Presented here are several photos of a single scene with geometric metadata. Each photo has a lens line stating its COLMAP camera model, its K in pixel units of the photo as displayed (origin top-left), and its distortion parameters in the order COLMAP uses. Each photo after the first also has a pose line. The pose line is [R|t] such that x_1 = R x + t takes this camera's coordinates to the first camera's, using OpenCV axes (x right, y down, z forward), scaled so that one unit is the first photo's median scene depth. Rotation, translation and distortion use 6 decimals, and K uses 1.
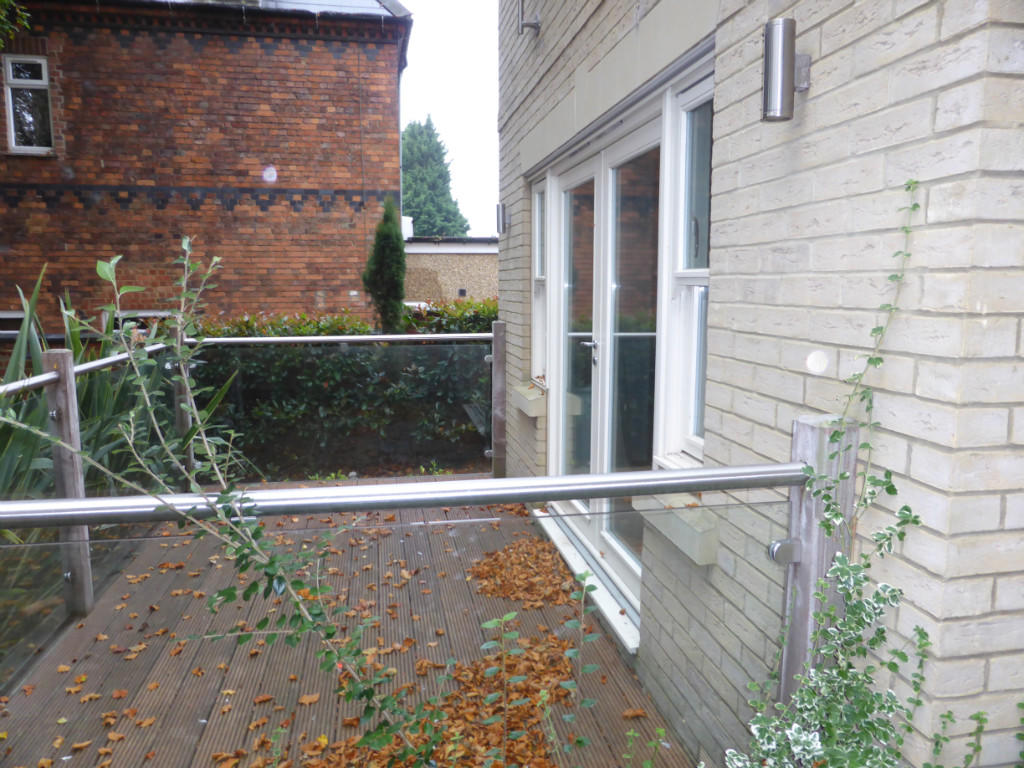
lens RADIAL K [[735.9, 0, 517.9], [0, 735.9, 383.6], [0, 0, 1]] dist [-0.032435, 0.018322]
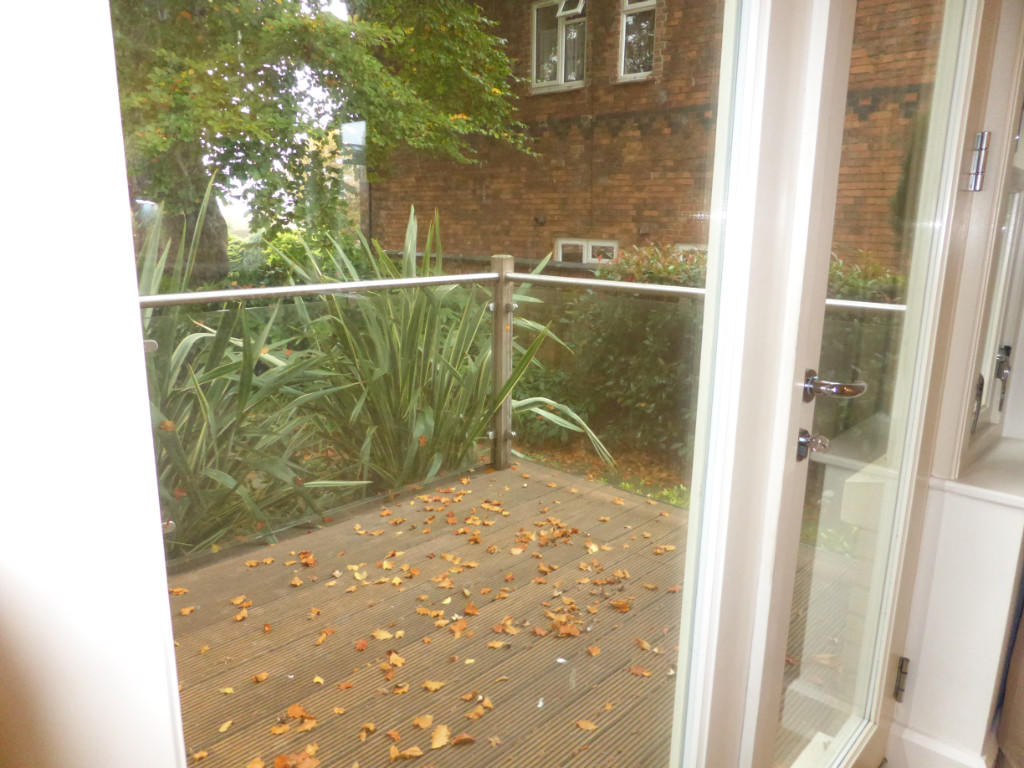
lens RADIAL K [[735.9, 0, 502.6], [0, 735.9, 383.6], [0, 0, 1]] dist [-0.032435, 0.018322]
pose [[0.583359, 0.186334, -0.790551, 0.089415], [-0.125746, 0.982313, 0.138743, -0.026067], [0.802421, 0.018471, 0.596472, 0.265140]]
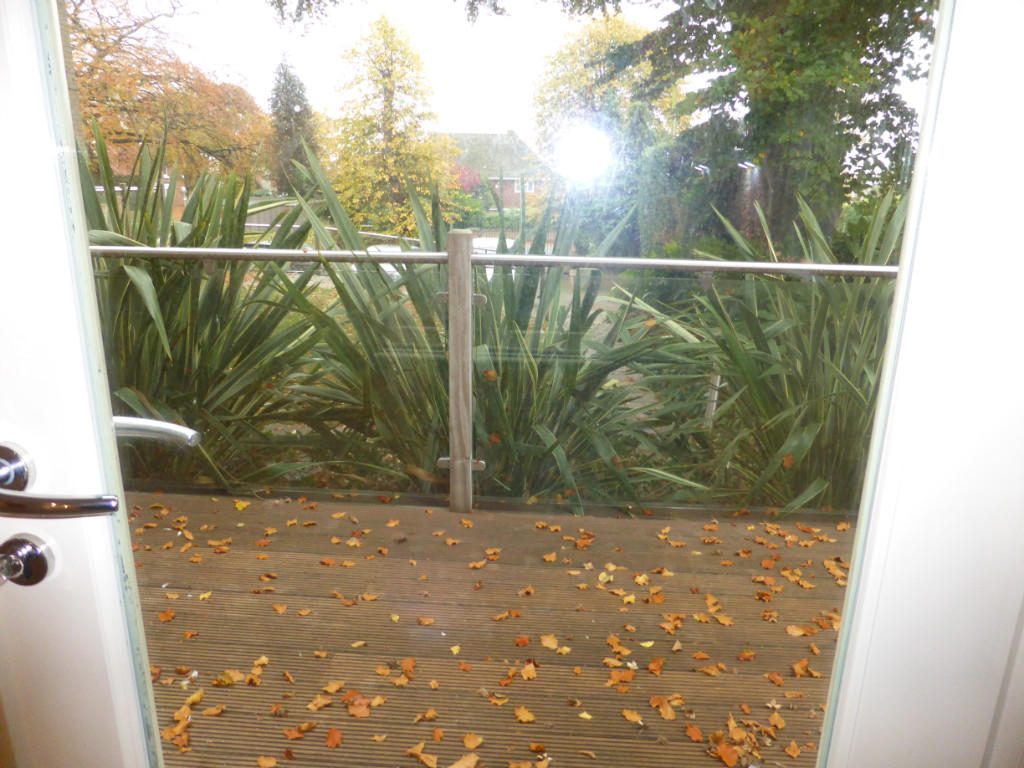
lens RADIAL K [[735.9, 0, 510.9], [0, 735.9, 389.1], [0, 0, 1]] dist [-0.032435, 0.018322]
pose [[-0.265851, 0.266231, -0.926523, 0.078558], [-0.137144, 0.940888, 0.309710, -0.044994], [0.954209, 0.209404, -0.213624, 0.399707]]
